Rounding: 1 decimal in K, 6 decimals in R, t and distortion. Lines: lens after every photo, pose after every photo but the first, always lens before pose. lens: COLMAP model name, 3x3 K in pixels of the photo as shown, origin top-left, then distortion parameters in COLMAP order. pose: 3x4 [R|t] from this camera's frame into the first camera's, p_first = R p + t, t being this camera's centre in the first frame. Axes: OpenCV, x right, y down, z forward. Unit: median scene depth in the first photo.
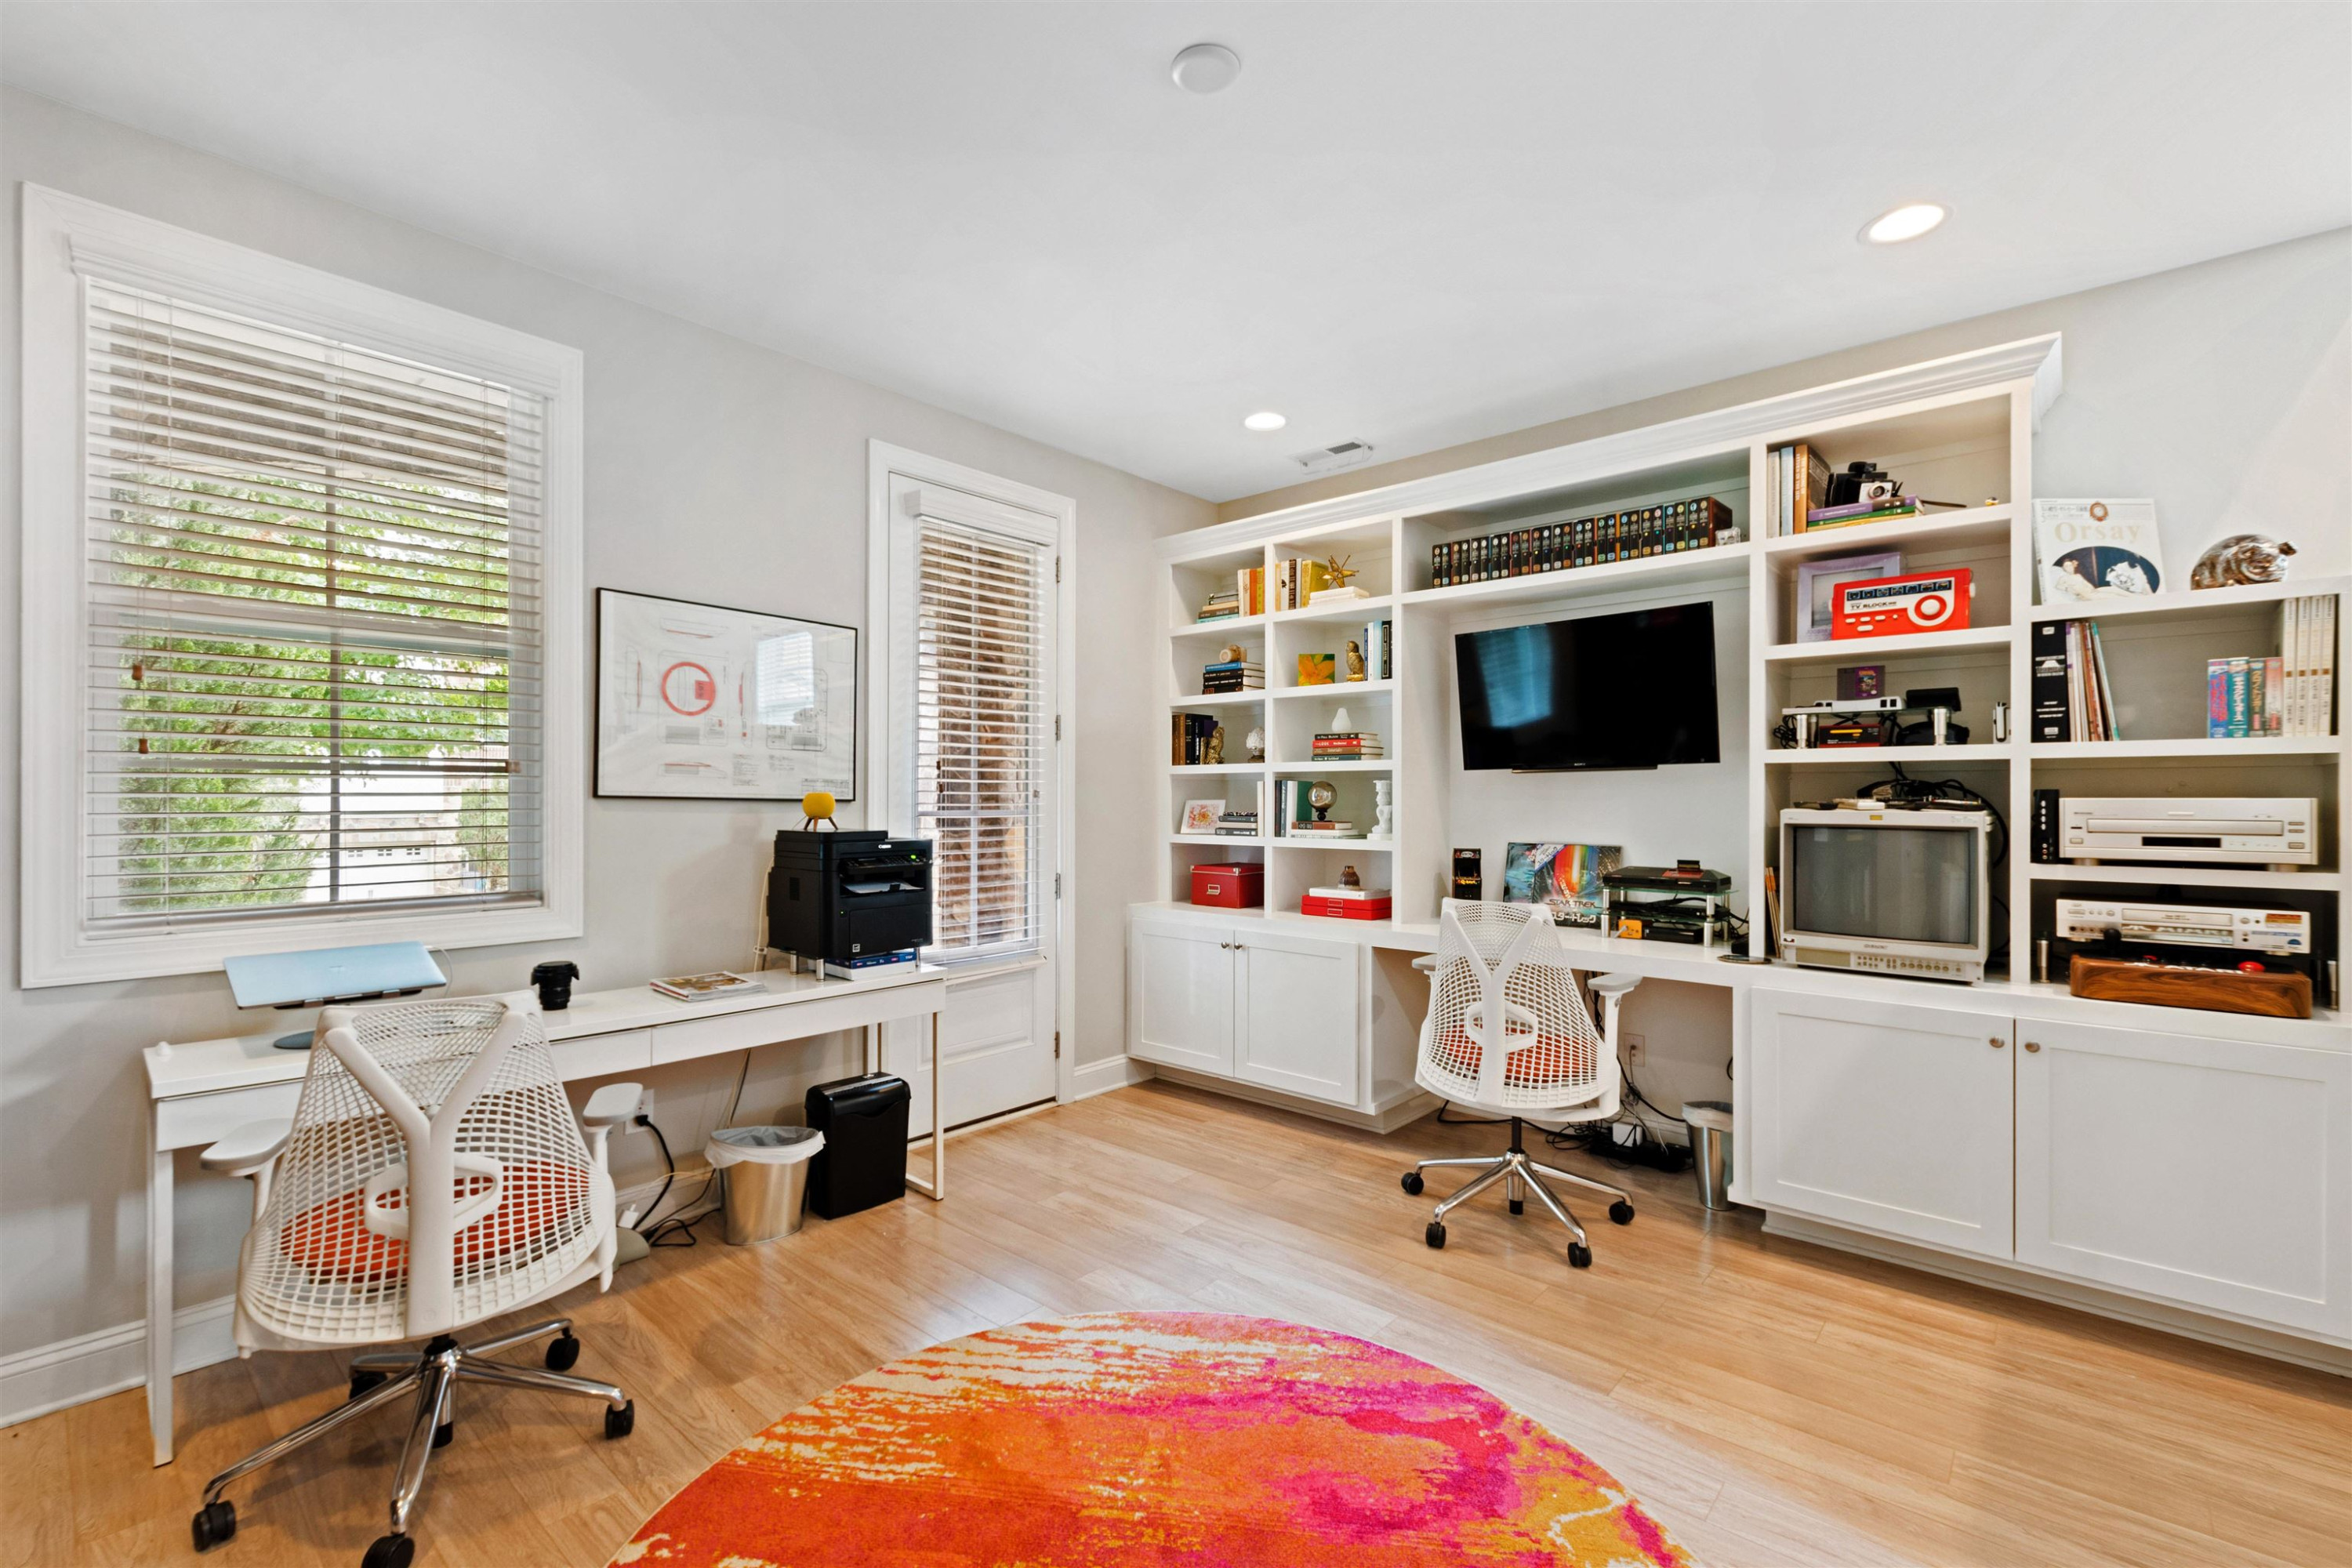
lens RADIAL K [[1047.7, 0, 1230.4], [0, 1047.7, 790.8], [0, 0, 1]] dist [0.012895, -0.002172]
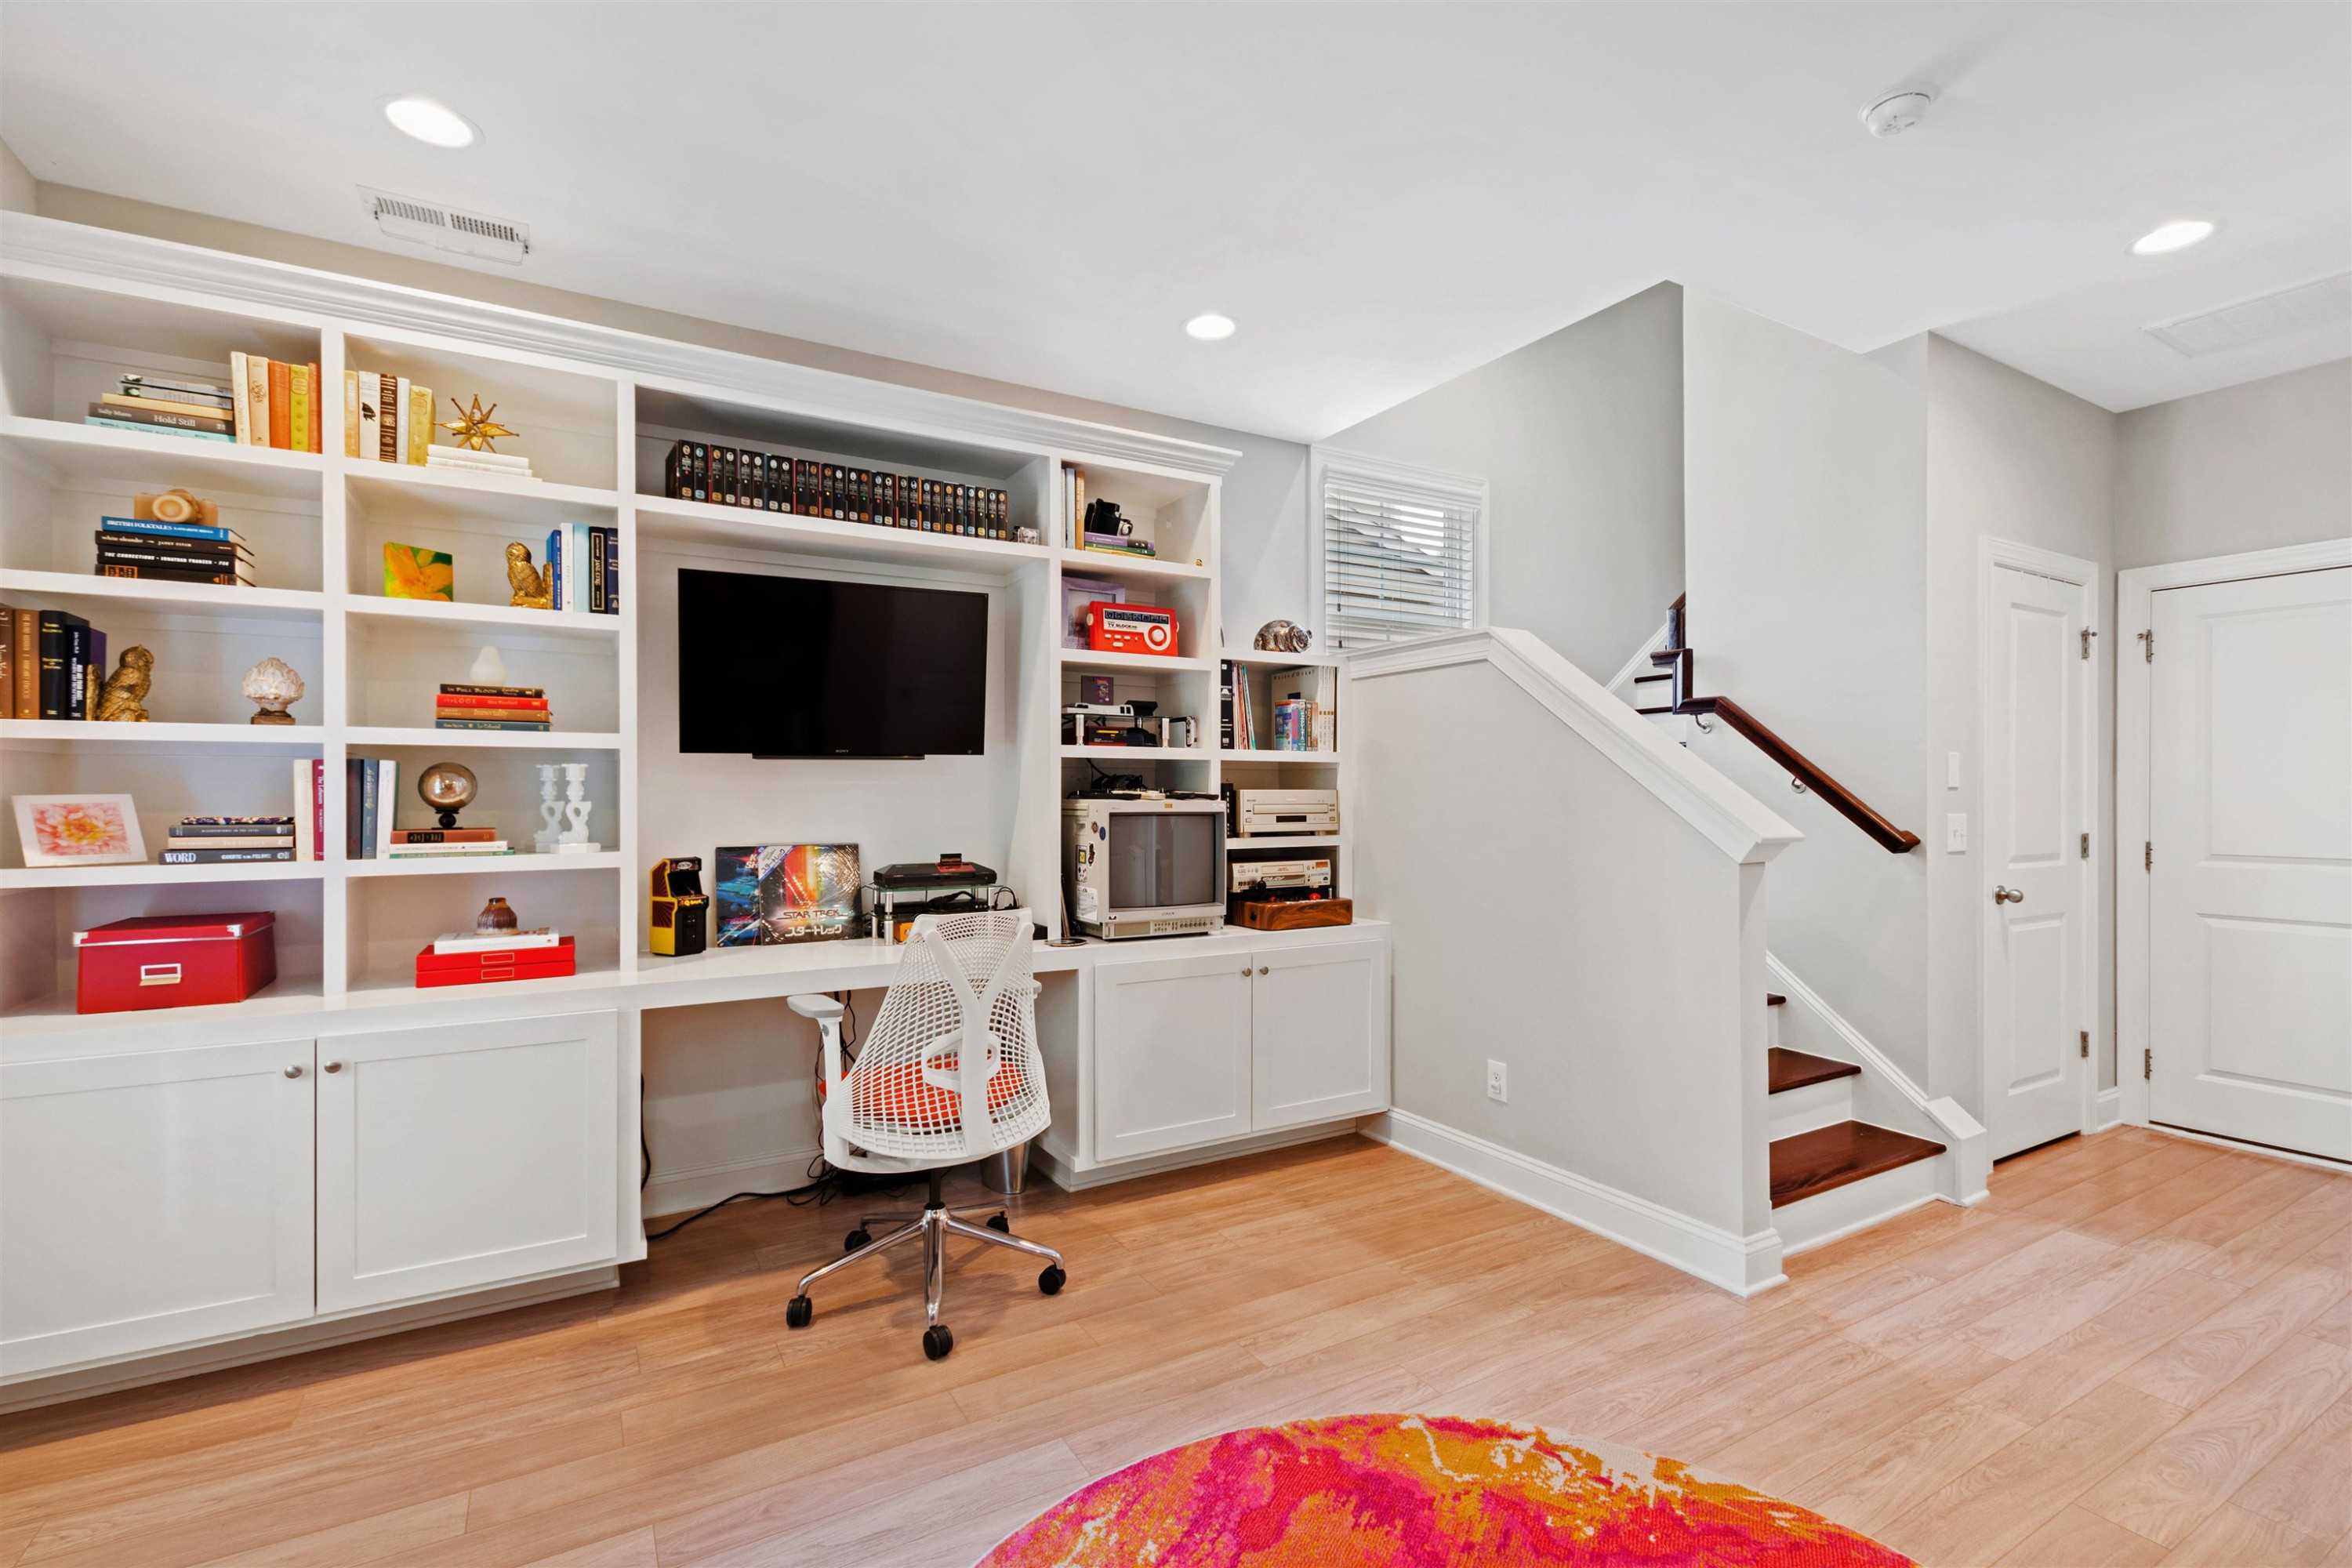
lens RADIAL K [[1047.7, 0, 1179.0], [0, 1047.7, 791.8], [0, 0, 1]] dist [0.012895, -0.002172]
pose [[0.333002, -0.000555, 0.942926, -0.427398], [-0.004429, 0.999988, 0.002153, 0.005749], [-0.942916, -0.004893, 0.332996, 0.494403]]
